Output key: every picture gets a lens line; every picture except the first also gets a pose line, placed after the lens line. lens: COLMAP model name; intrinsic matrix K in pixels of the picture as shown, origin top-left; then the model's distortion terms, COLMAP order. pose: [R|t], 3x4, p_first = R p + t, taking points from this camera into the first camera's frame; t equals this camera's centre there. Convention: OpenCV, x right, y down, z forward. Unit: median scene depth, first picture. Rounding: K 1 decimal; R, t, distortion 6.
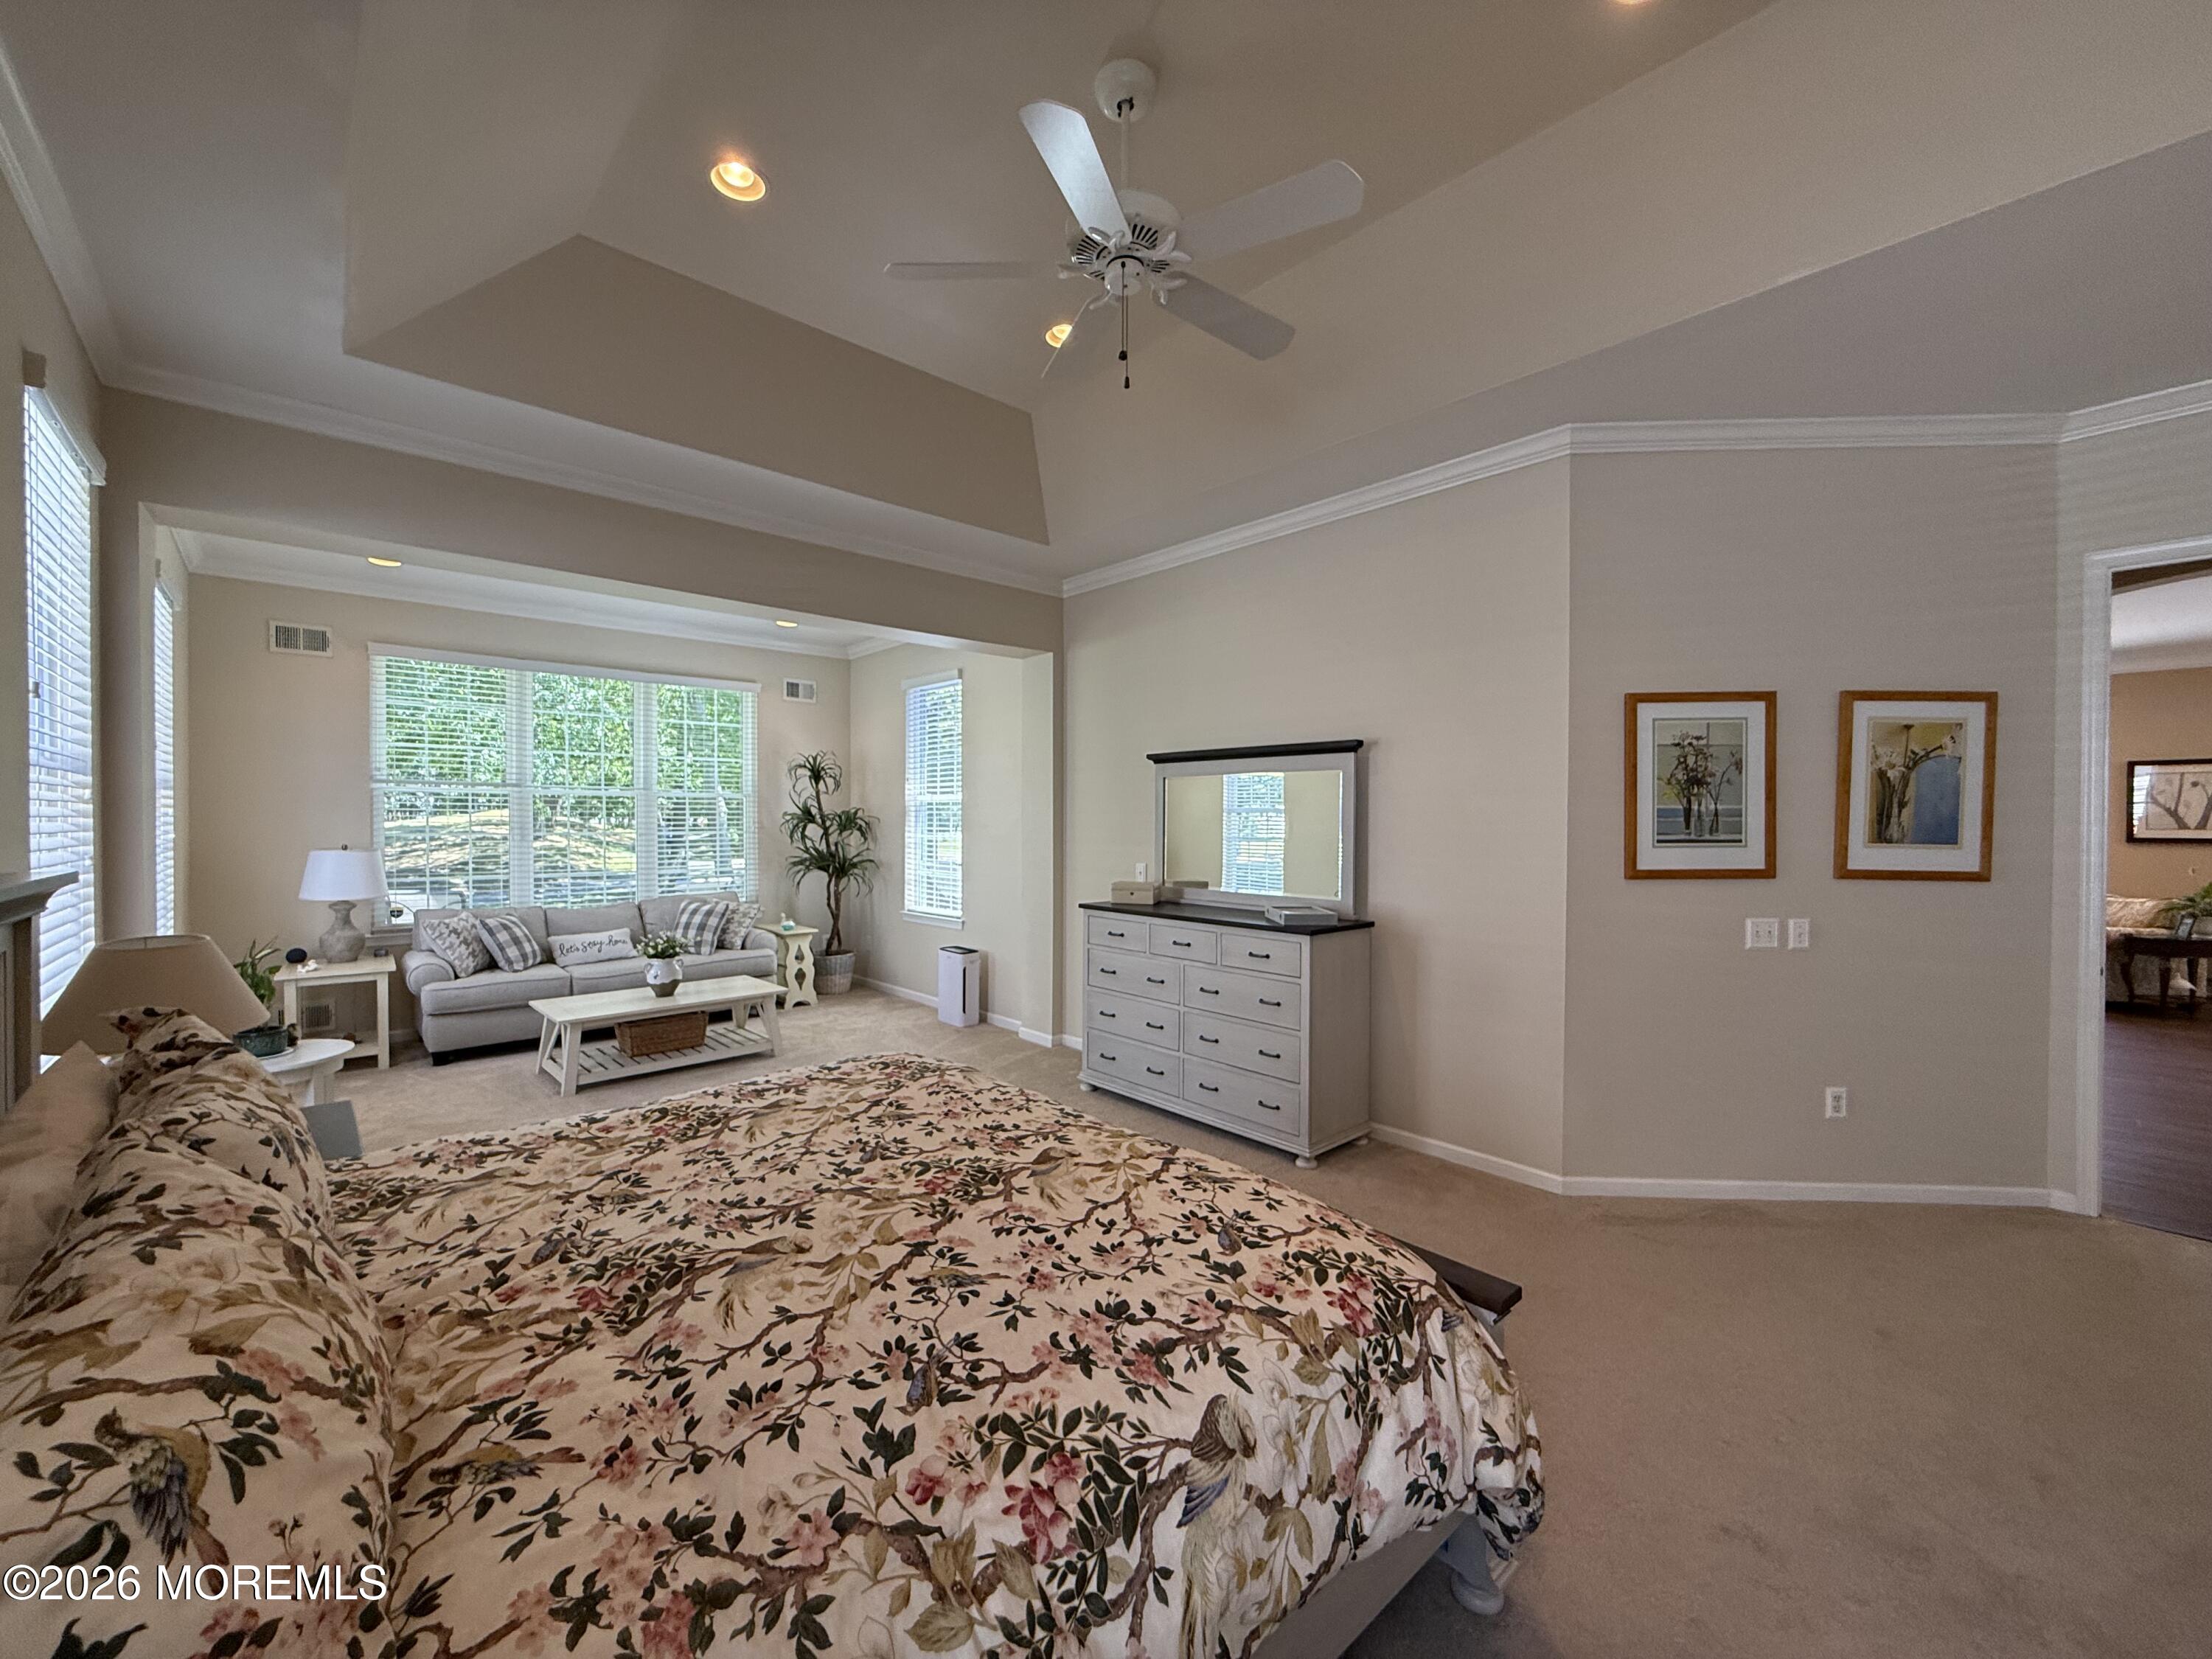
lens RADIAL K [[882.1, 0, 1111.9], [0, 882.1, 812.5], [0, 0, 1]] dist [-0.001665, 0.000174]
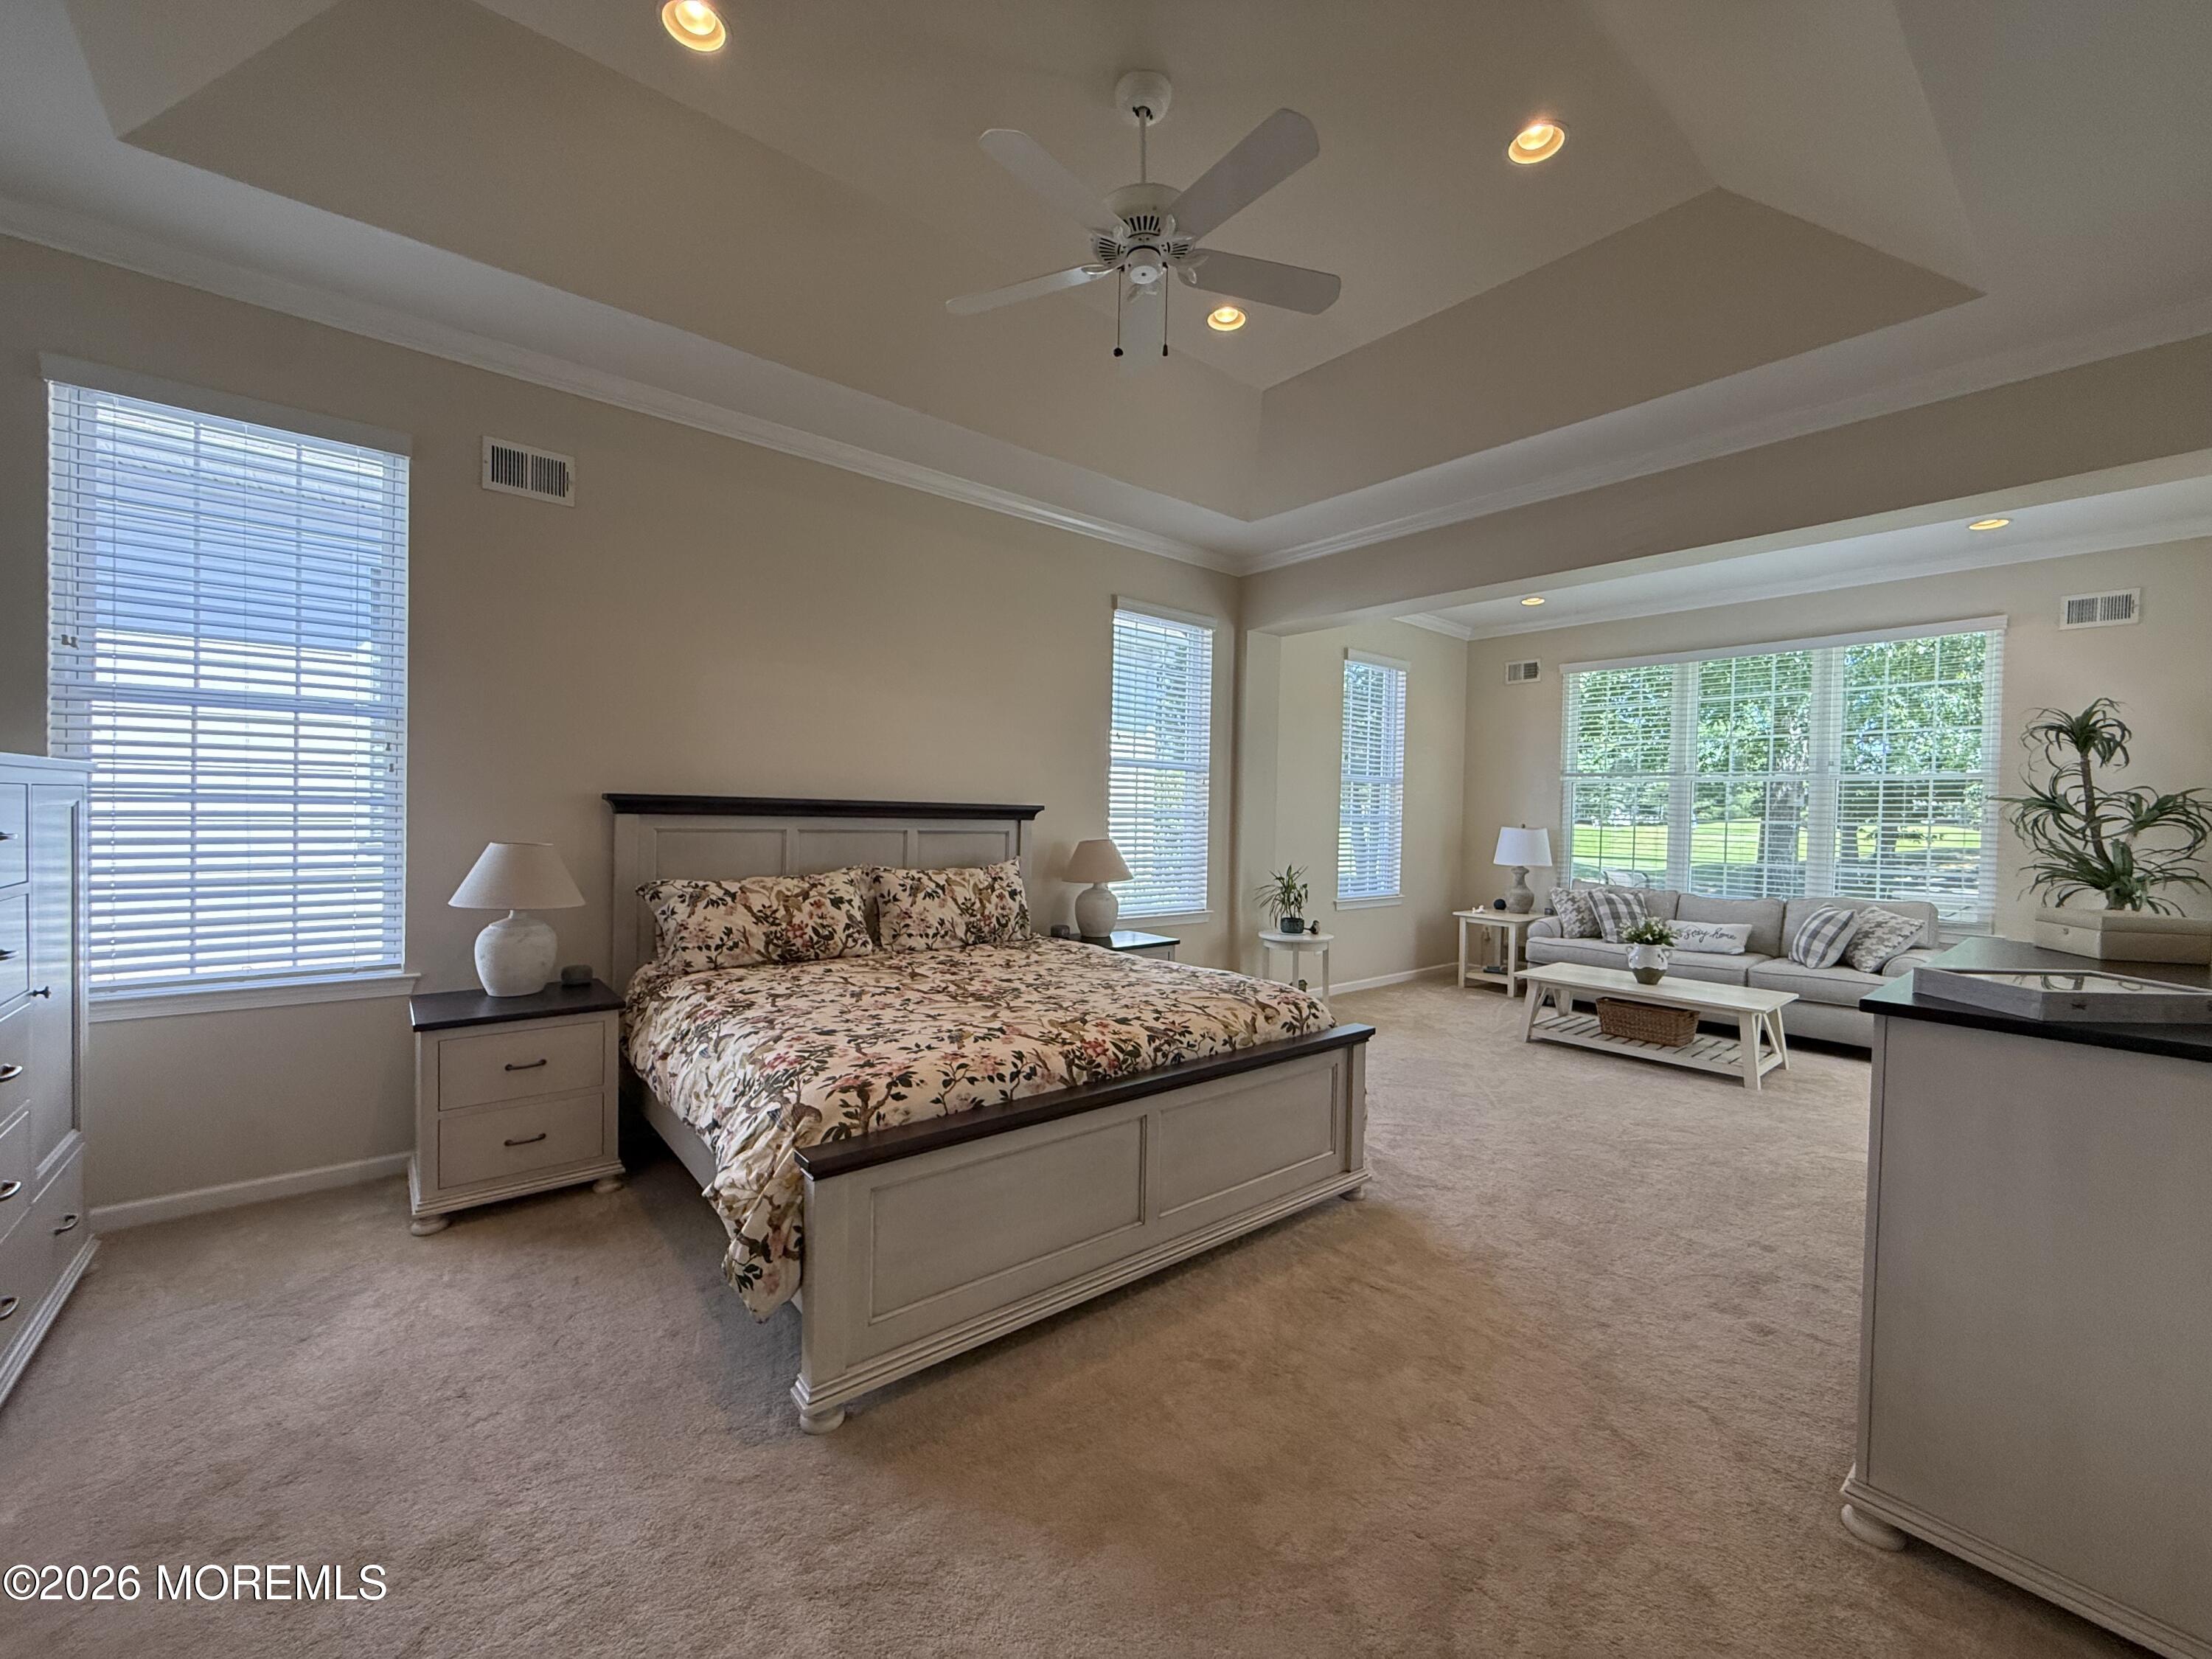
lens RADIAL K [[882.1, 0, 1113.4], [0, 882.1, 830.0], [0, 0, 1]] dist [-0.001665, 0.000174]
pose [[-0.099003, 0.009922, -0.995038, 0.514557], [-0.010877, 0.999880, 0.011053, 0.034275], [0.995028, 0.011917, -0.098884, 0.505259]]
